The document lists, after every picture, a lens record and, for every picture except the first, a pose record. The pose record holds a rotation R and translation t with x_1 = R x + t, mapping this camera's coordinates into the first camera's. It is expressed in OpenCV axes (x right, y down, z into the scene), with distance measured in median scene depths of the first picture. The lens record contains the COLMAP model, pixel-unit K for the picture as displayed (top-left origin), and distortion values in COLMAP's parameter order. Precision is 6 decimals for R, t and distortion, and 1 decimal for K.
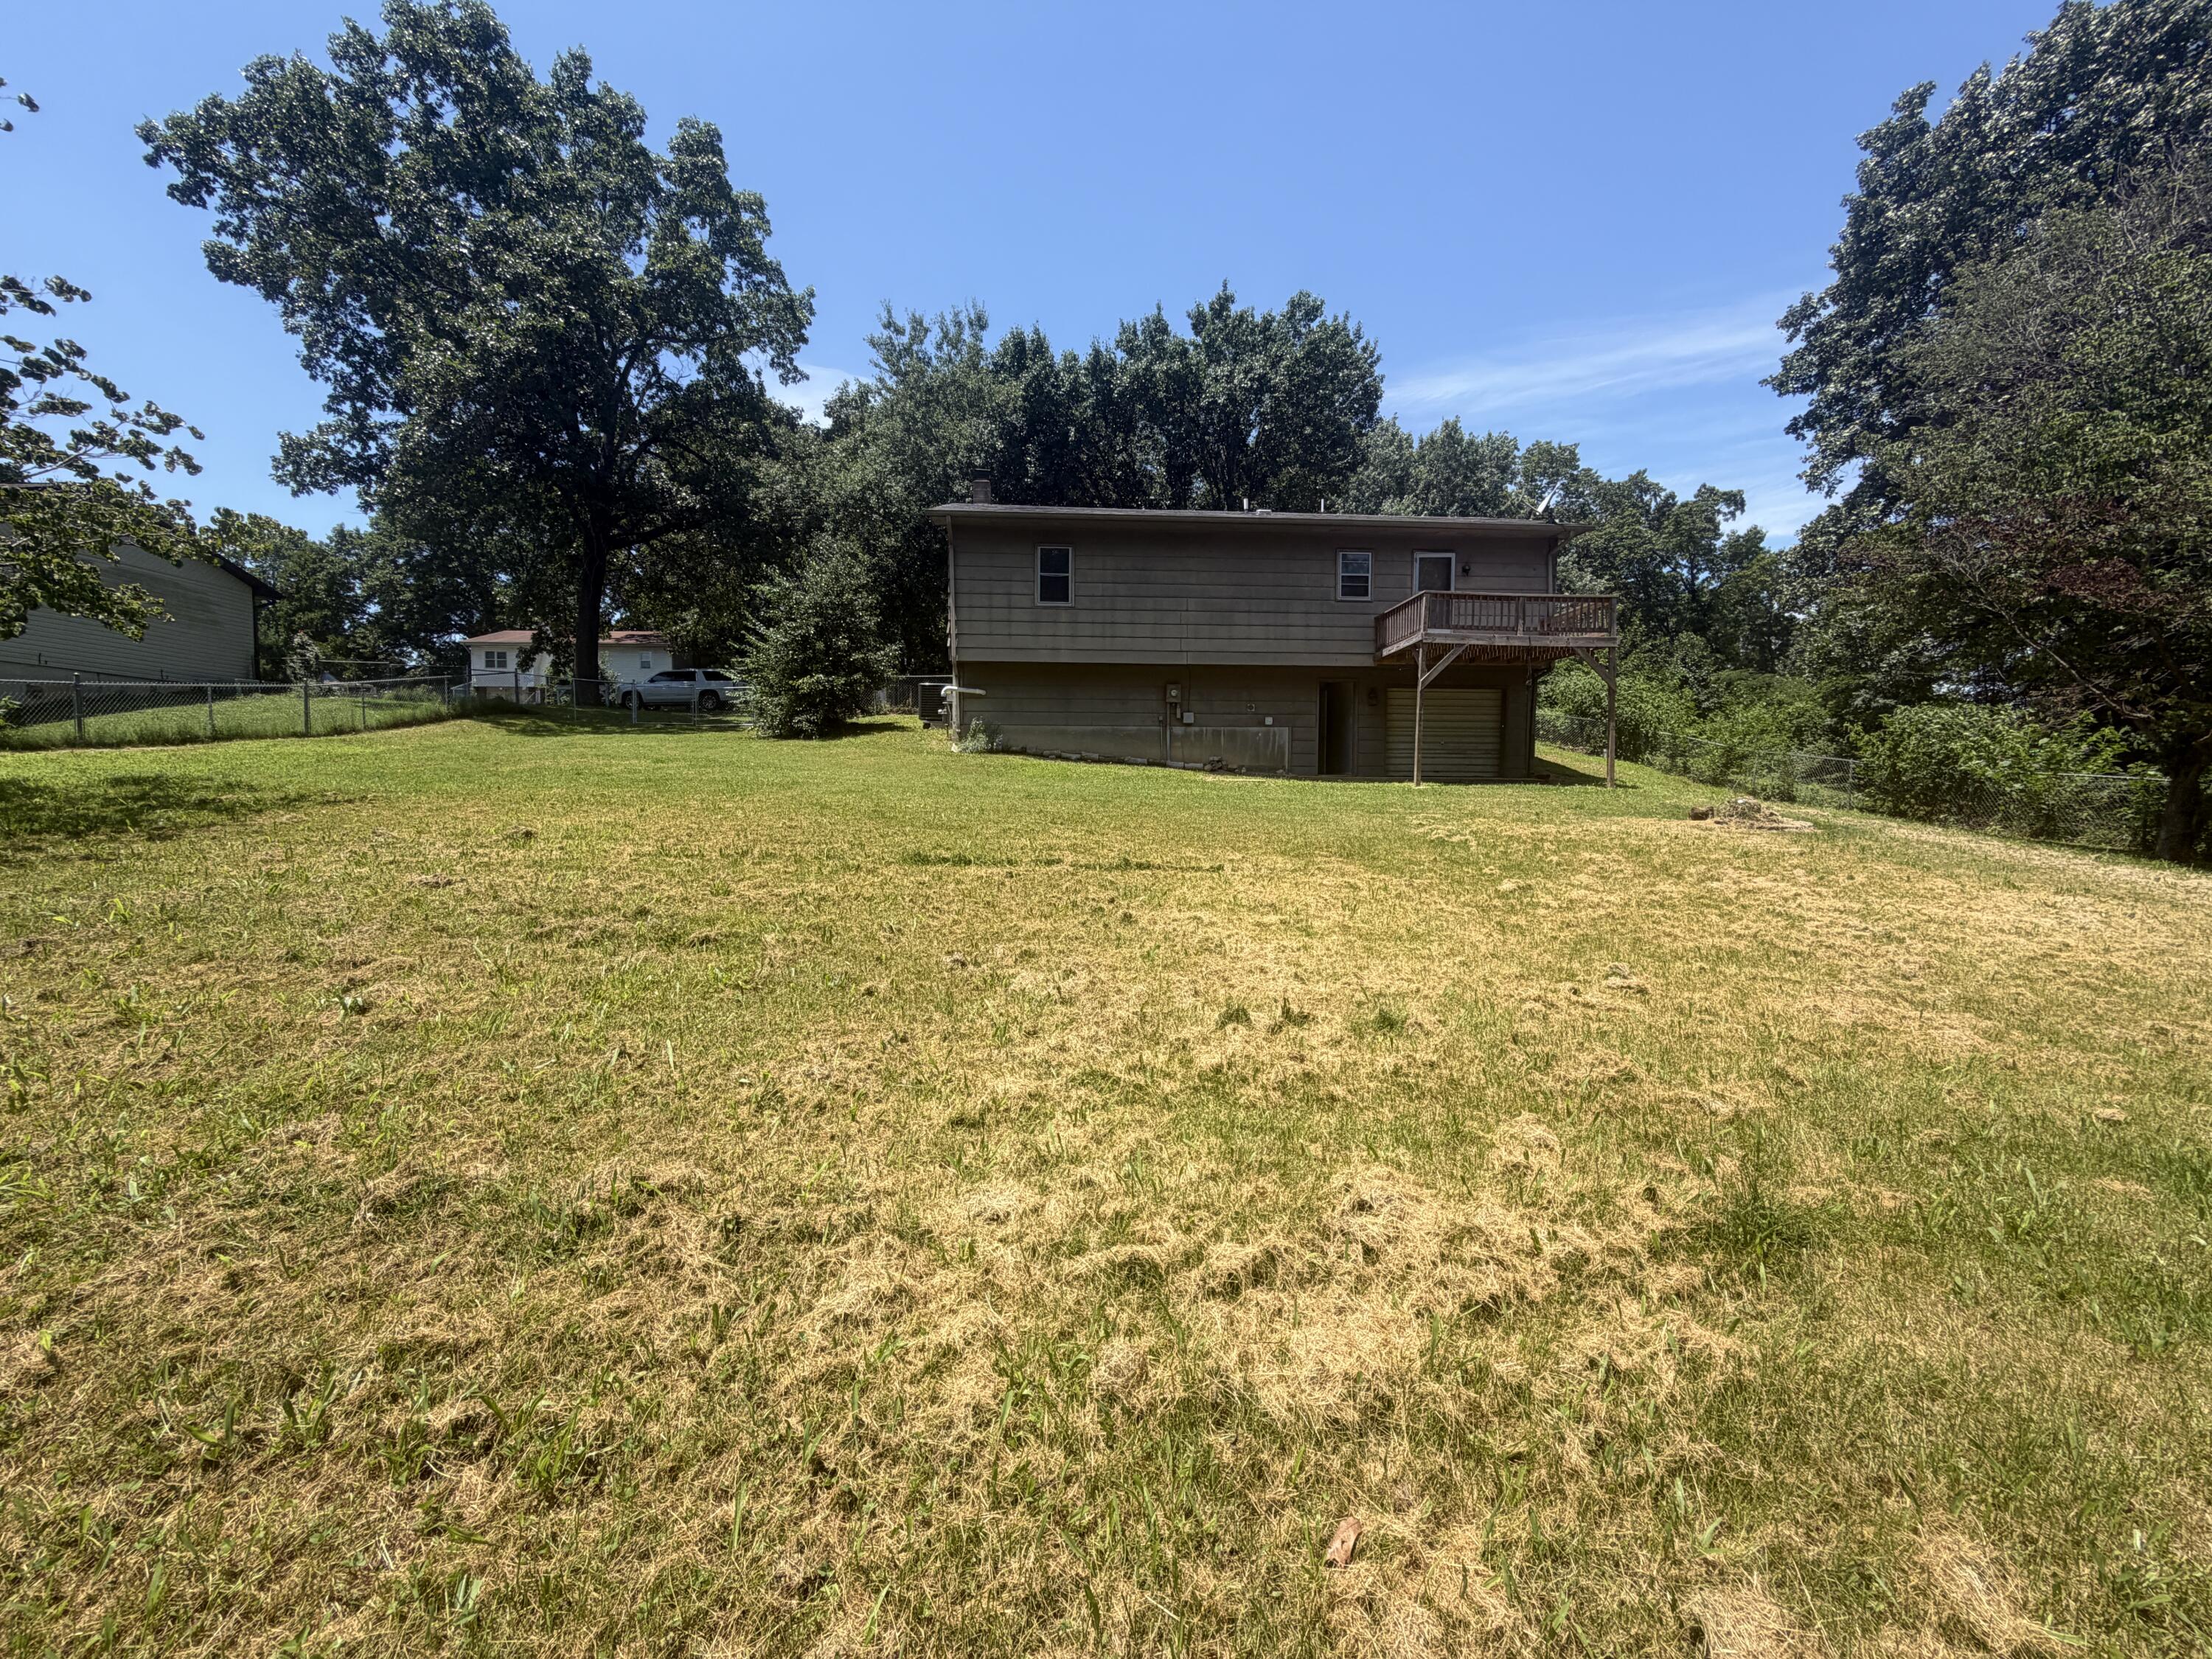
lens RADIAL K [[878.0, 0, 1106.0], [0, 878.0, 829.5], [0, 0, 1]] dist [0.011046, -0.007140]
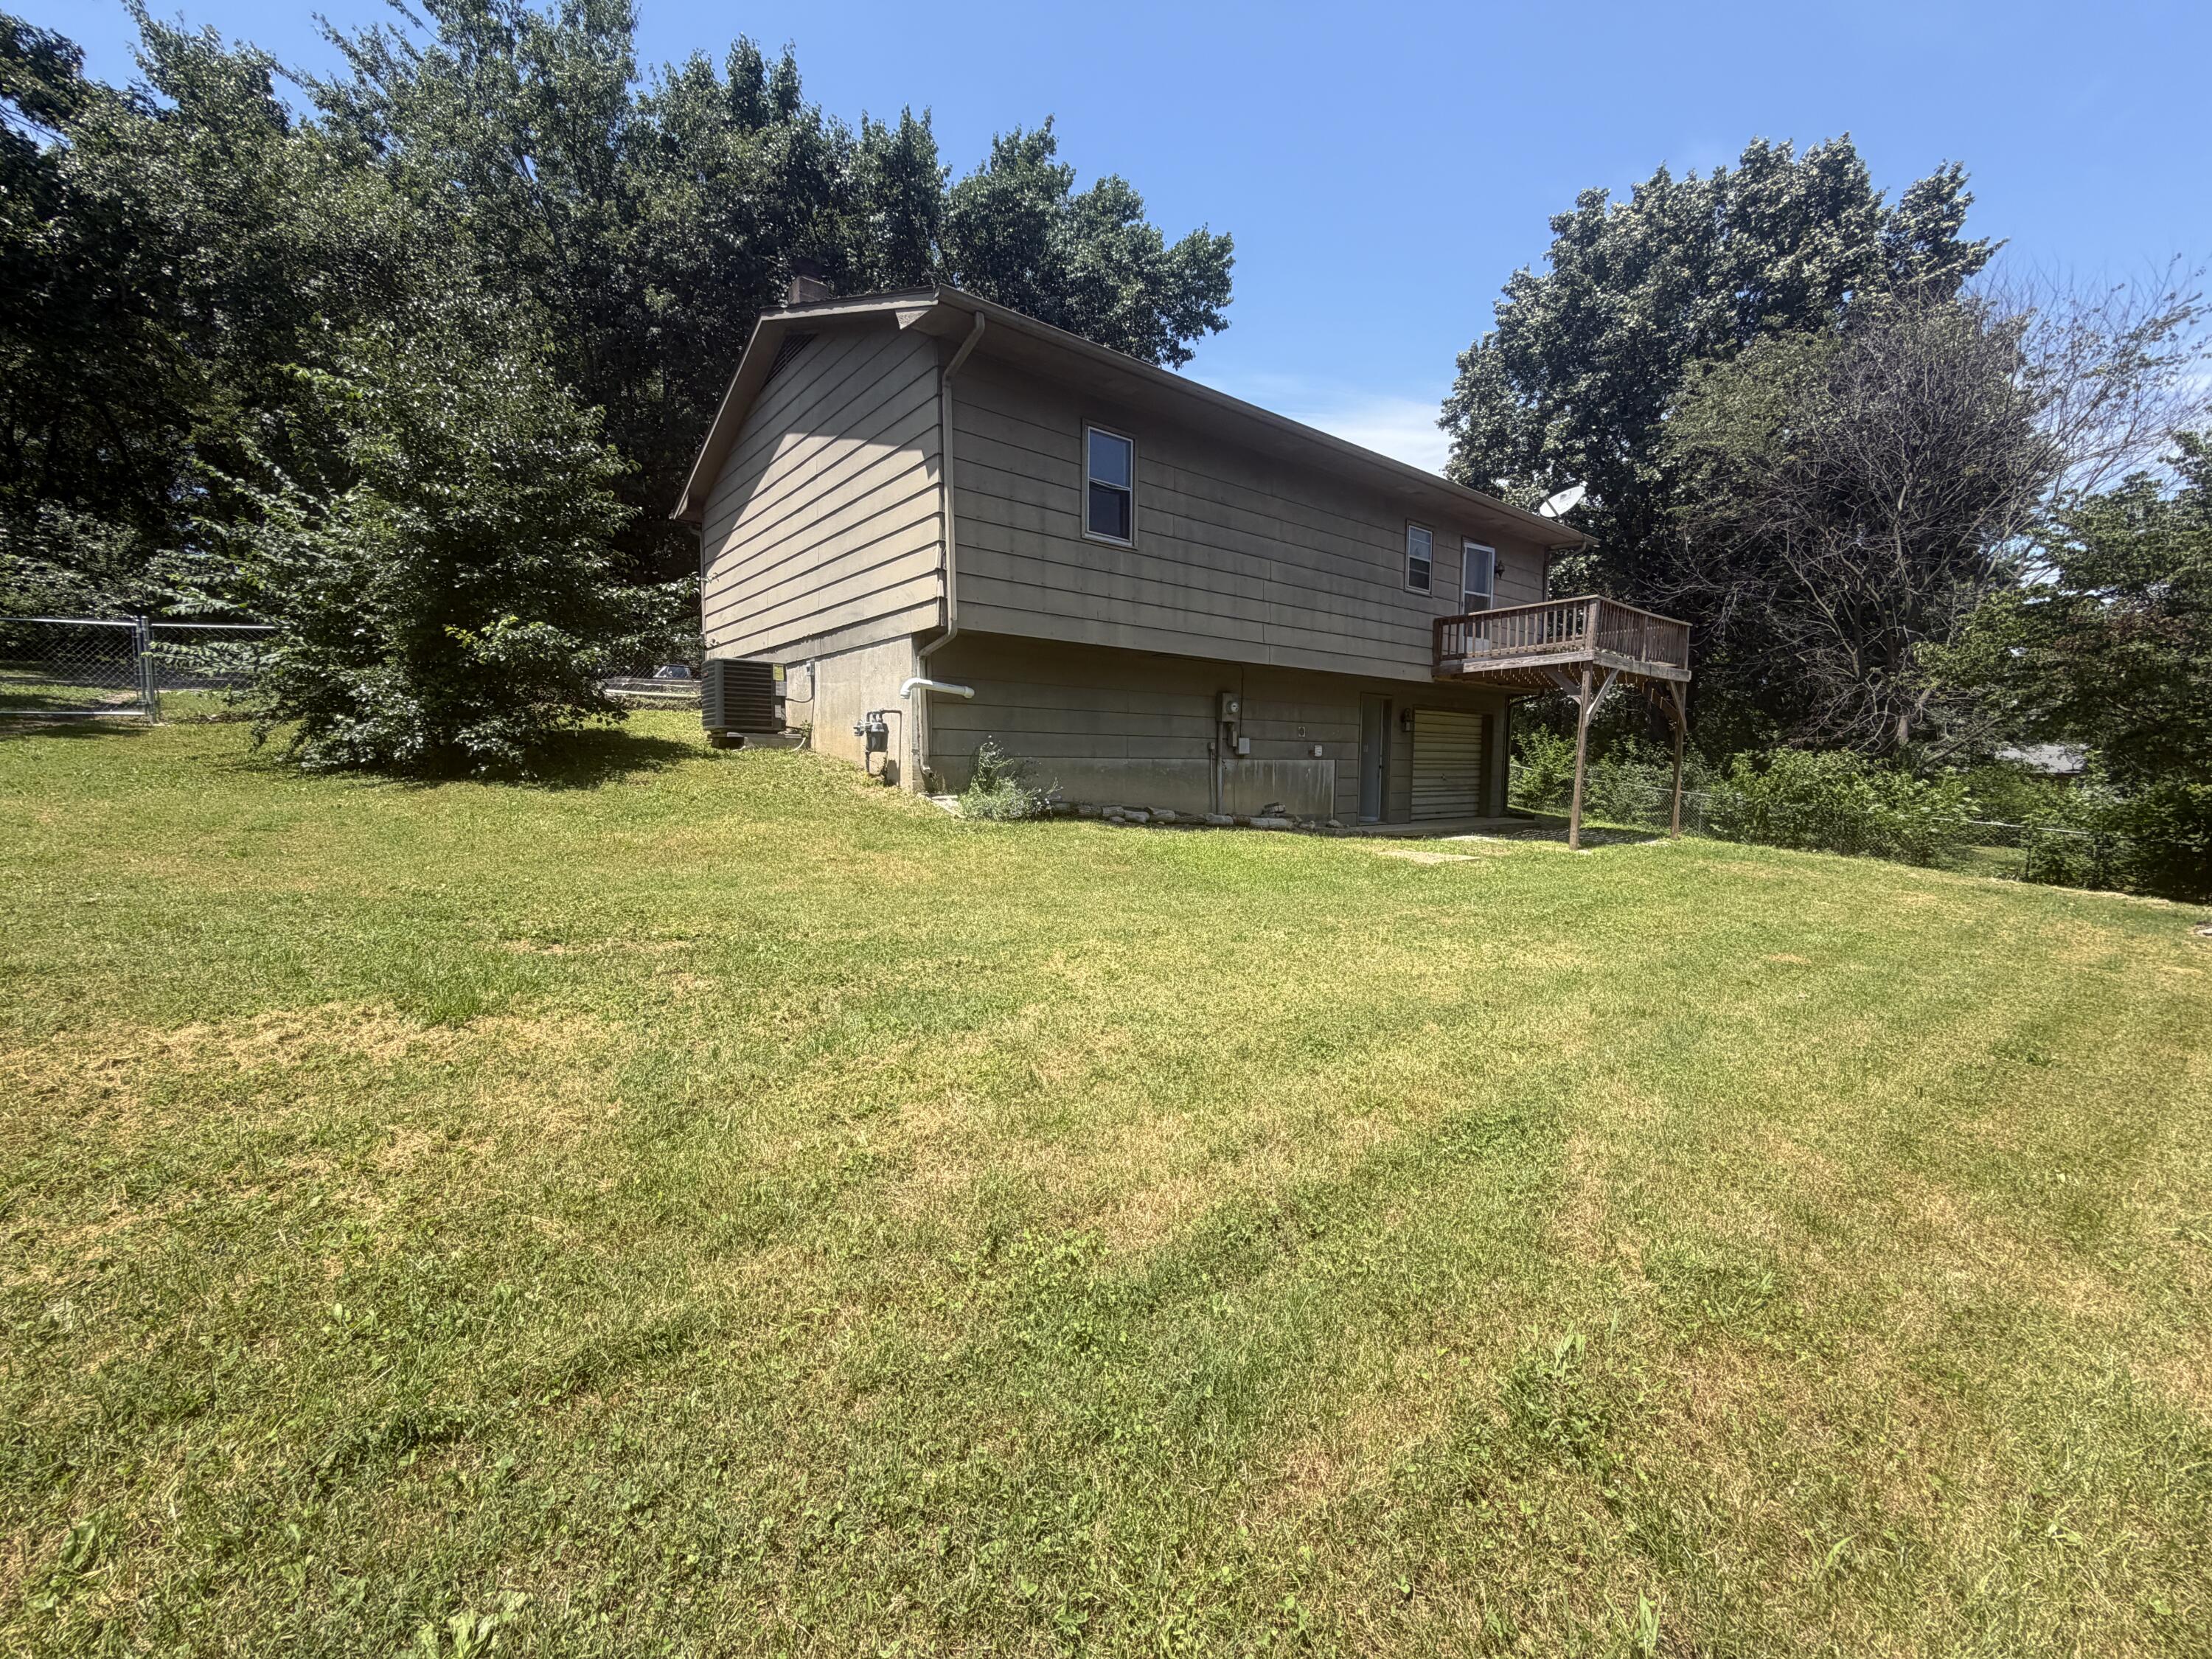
lens RADIAL K [[884.7, 0, 1103.1], [0, 884.7, 810.2], [0, 0, 1]] dist [0.031835, -0.015556]
pose [[0.808226, -0.031710, 0.588018, -0.288479], [0.029591, 0.999475, 0.013226, -0.070644], [-0.588128, 0.006710, 0.808740, 0.411022]]
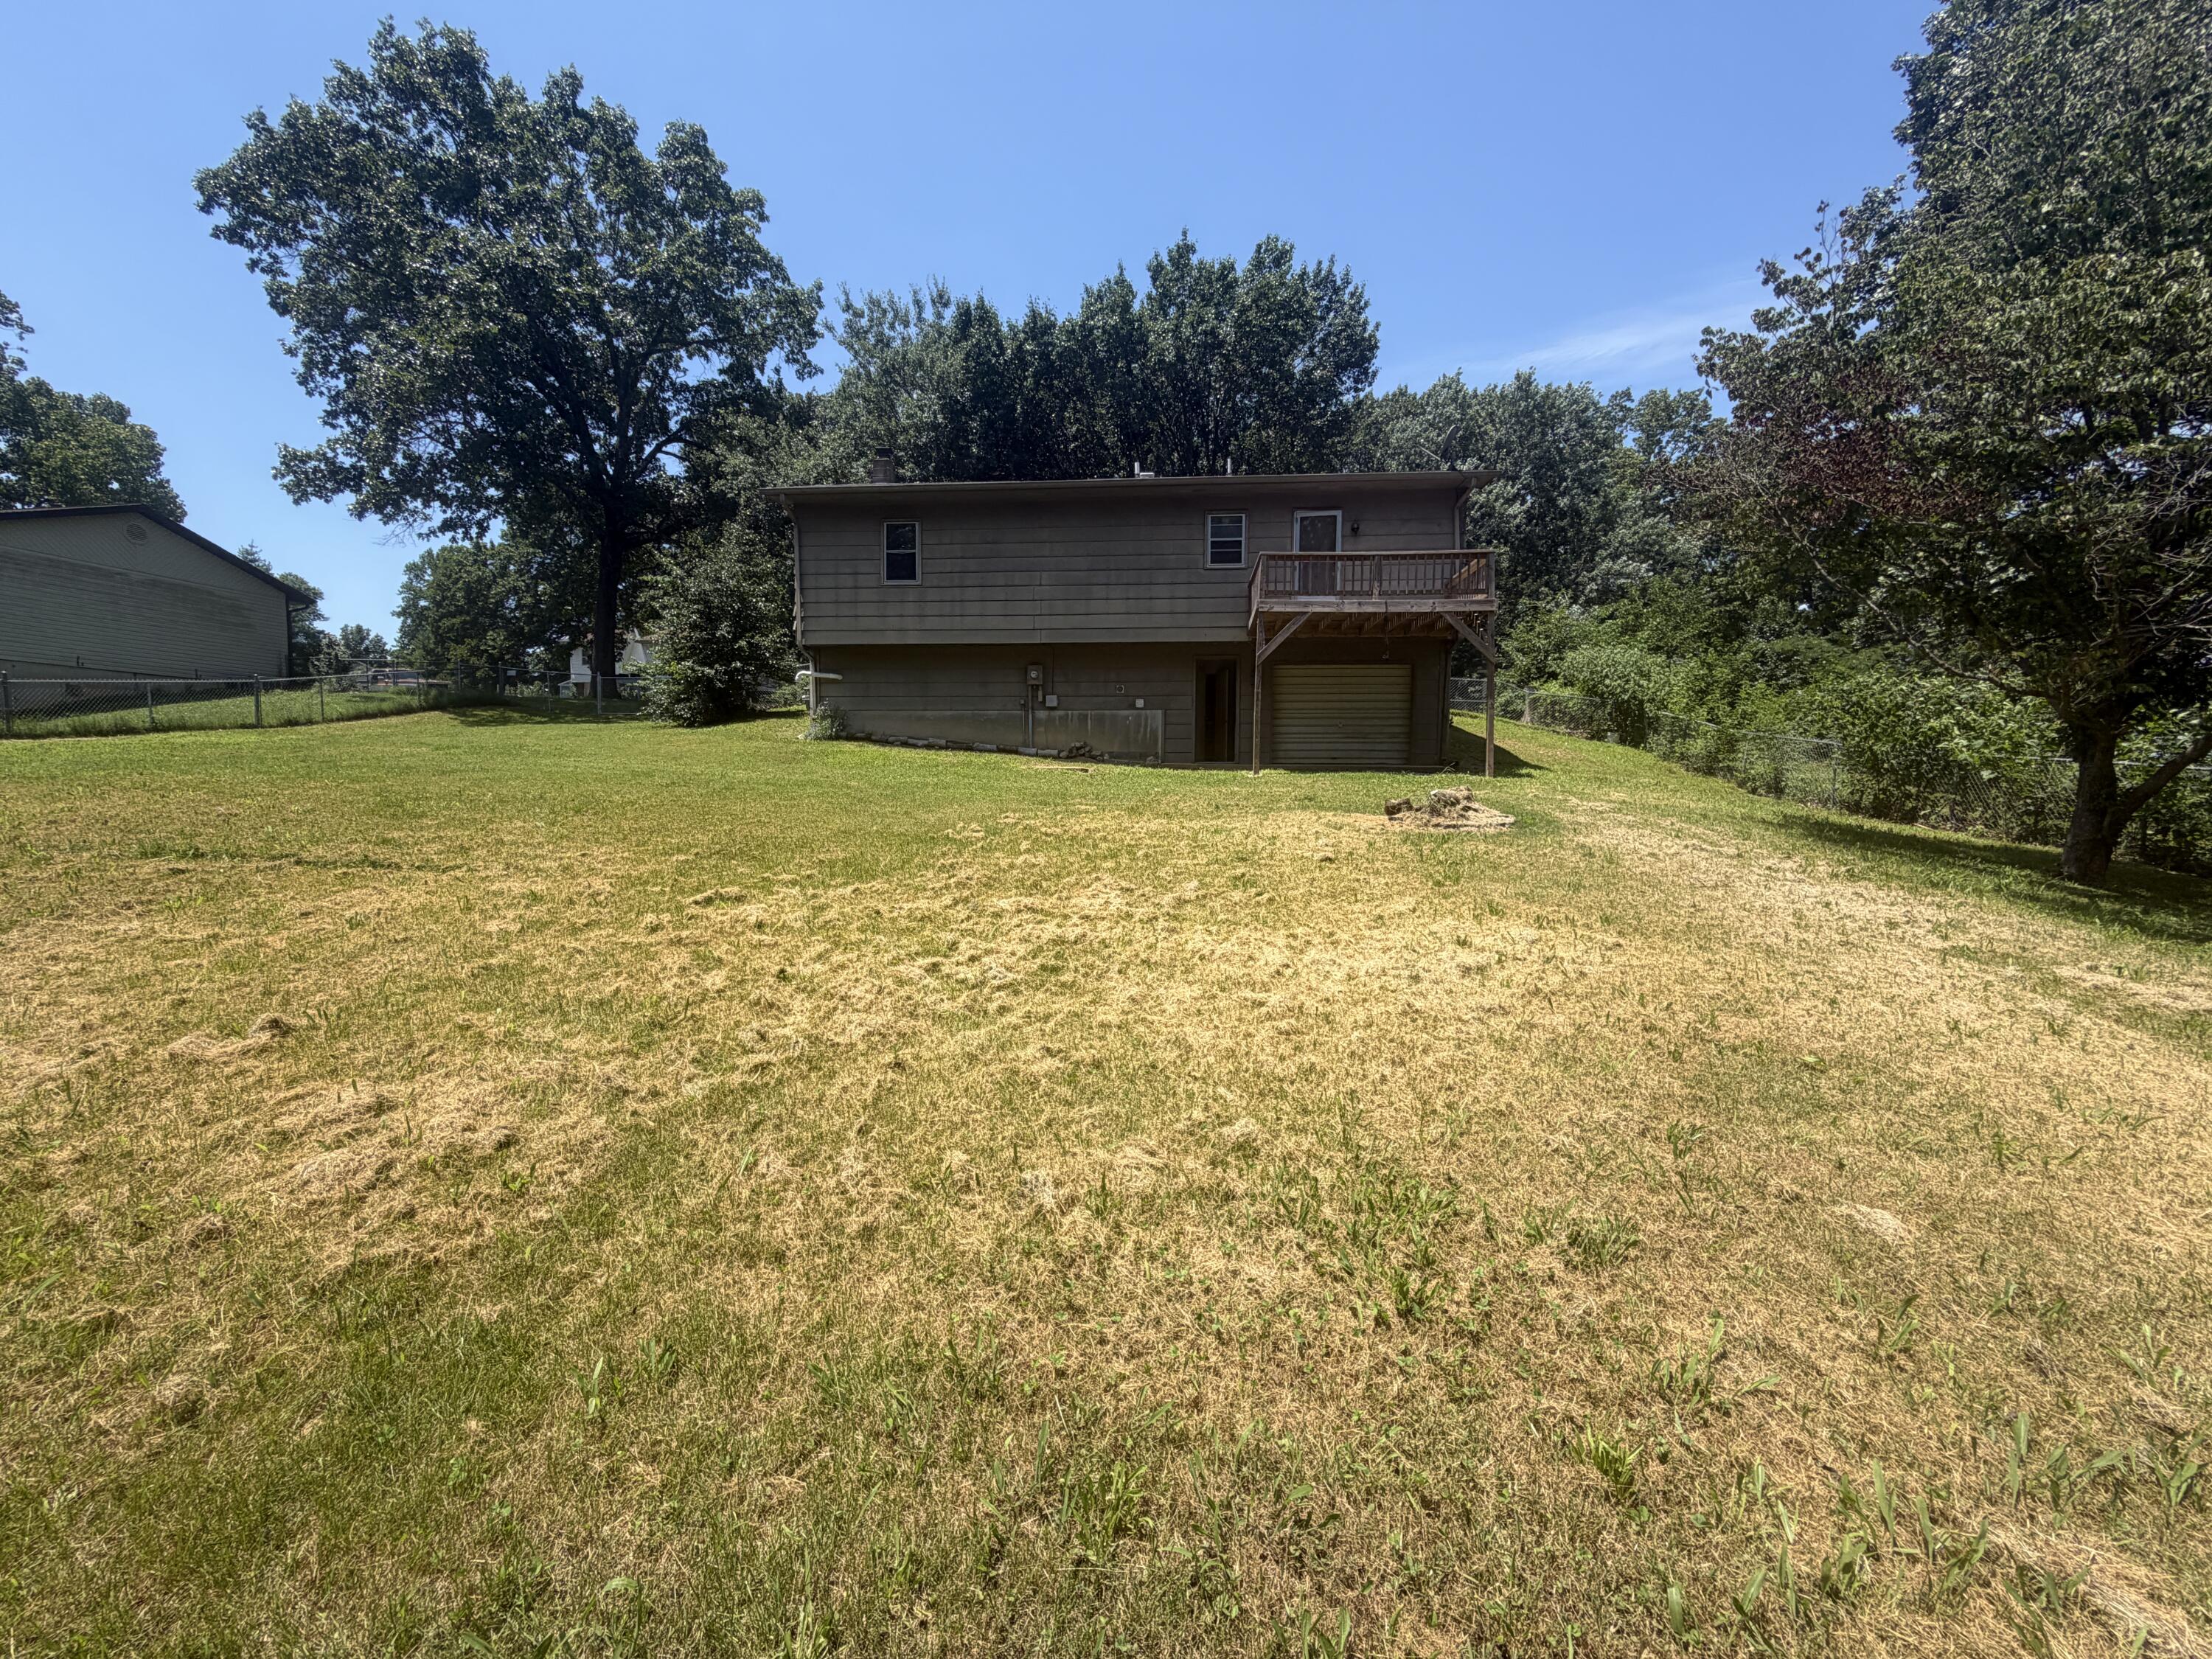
lens RADIAL K [[884.7, 0, 1103.1], [0, 884.7, 810.2], [0, 0, 1]] dist [0.031835, -0.015556]
pose [[0.988400, 0.006271, -0.151745, 0.223705], [-0.007839, 0.999922, -0.009740, -0.002509], [0.151673, 0.010816, 0.988372, 0.065906]]
